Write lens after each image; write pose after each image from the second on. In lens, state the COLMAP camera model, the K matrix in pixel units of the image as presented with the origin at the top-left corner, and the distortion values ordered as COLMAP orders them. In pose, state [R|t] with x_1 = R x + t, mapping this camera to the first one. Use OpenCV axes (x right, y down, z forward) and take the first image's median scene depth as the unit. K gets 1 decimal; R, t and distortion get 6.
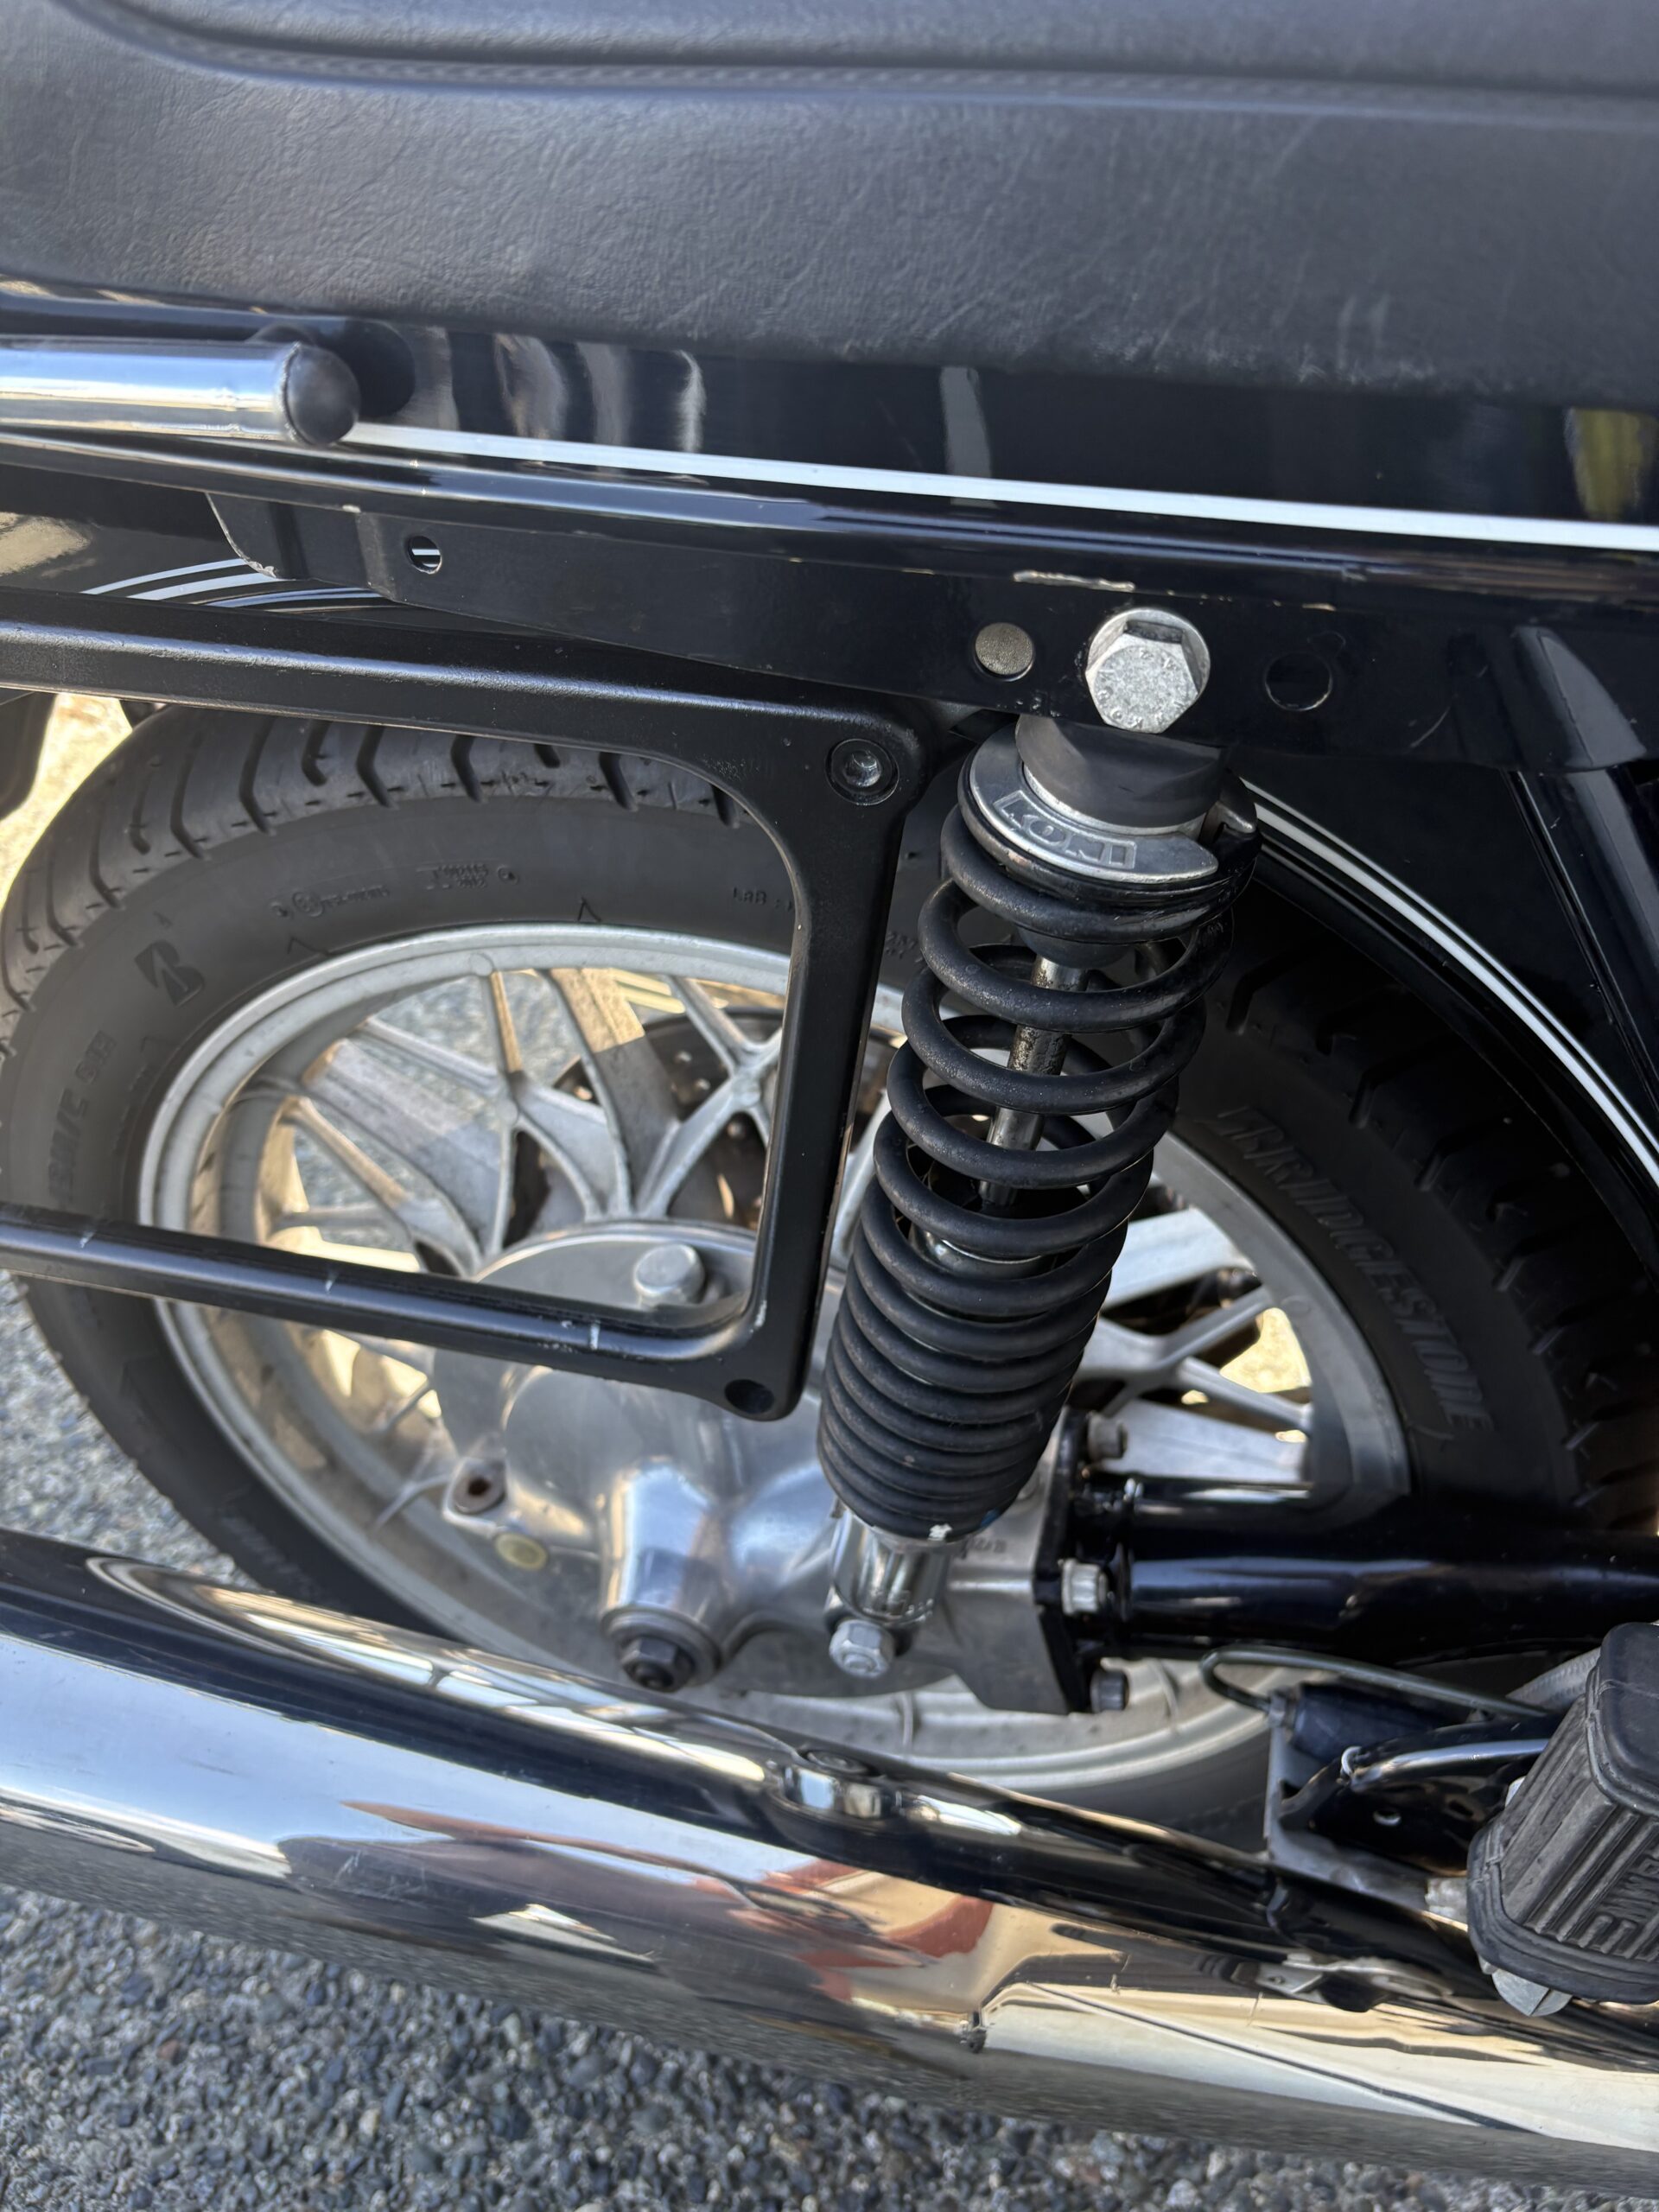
lens RADIAL K [[1680.7, 0, 812.1], [0, 1680.7, 1121.2], [0, 0, 1]] dist [0.041775, -0.051328]
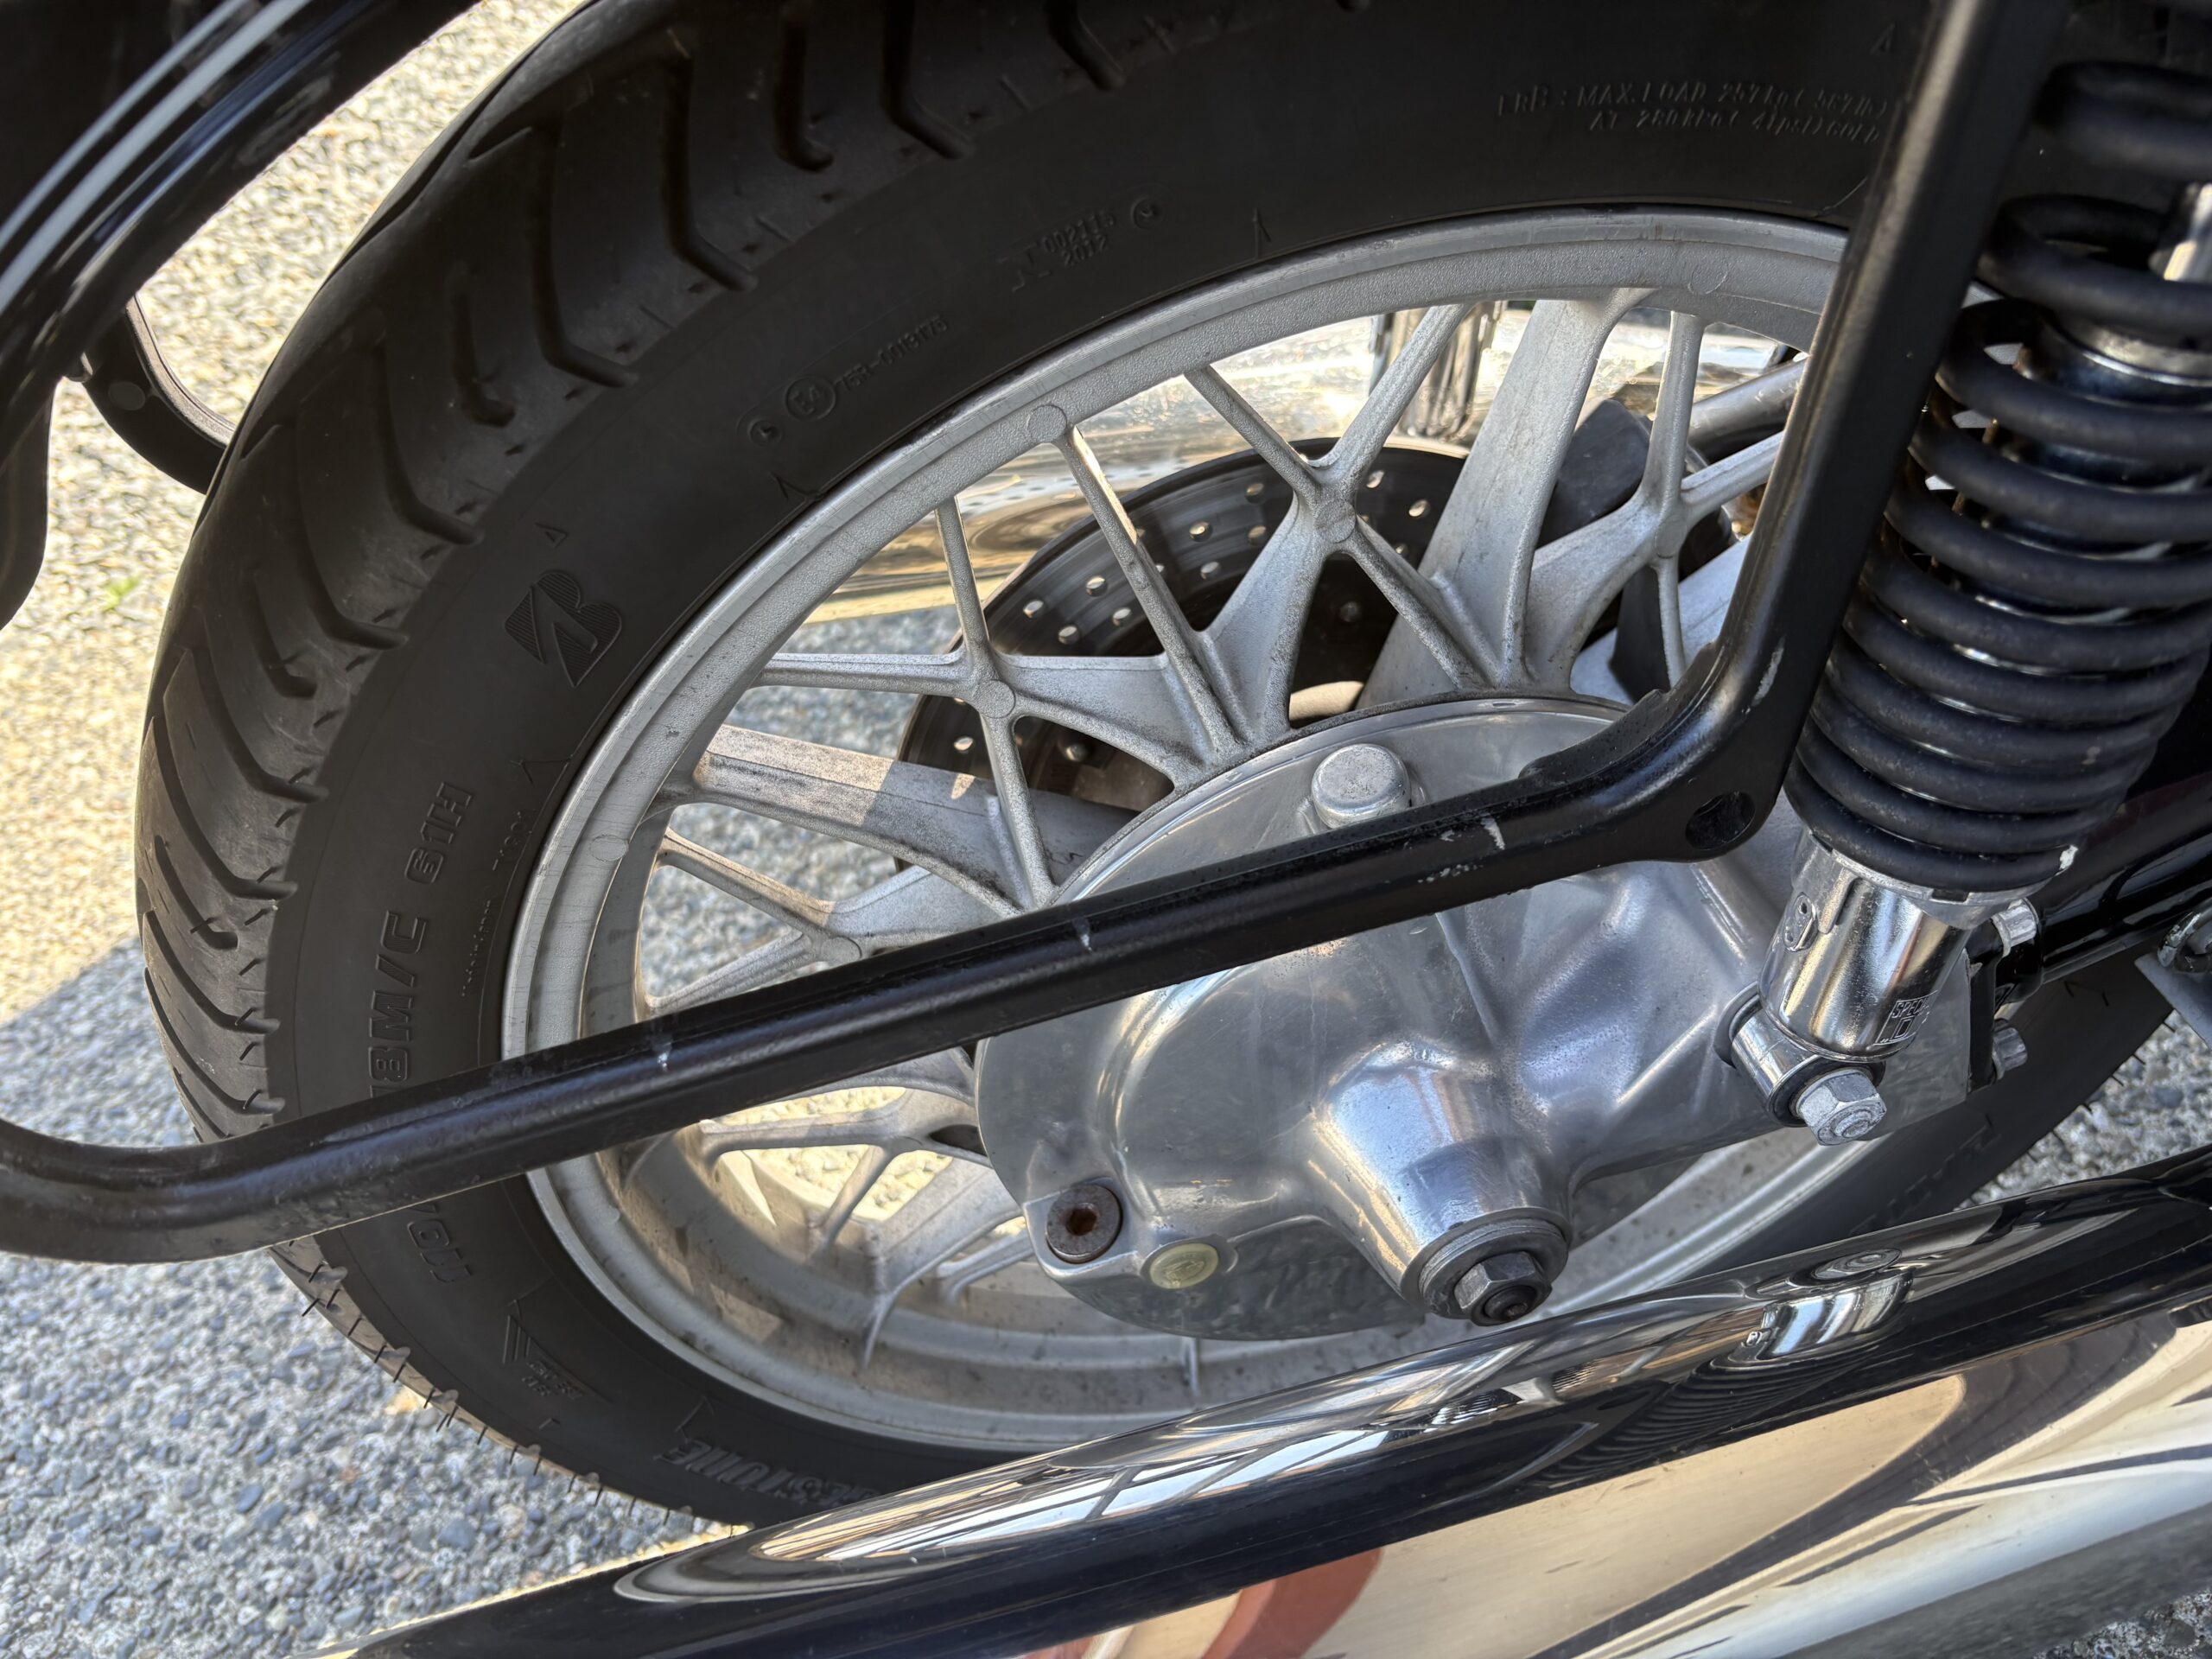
lens RADIAL K [[1680.7, 0, 1102.0], [0, 1680.7, 815.3], [0, 0, 1]] dist [0.041775, -0.051328]
pose [[0.873298, -0.397216, 0.282082, -0.374421], [0.395734, 0.916074, 0.064826, 0.011652], [-0.284158, 0.055017, 0.957198, 0.322835]]
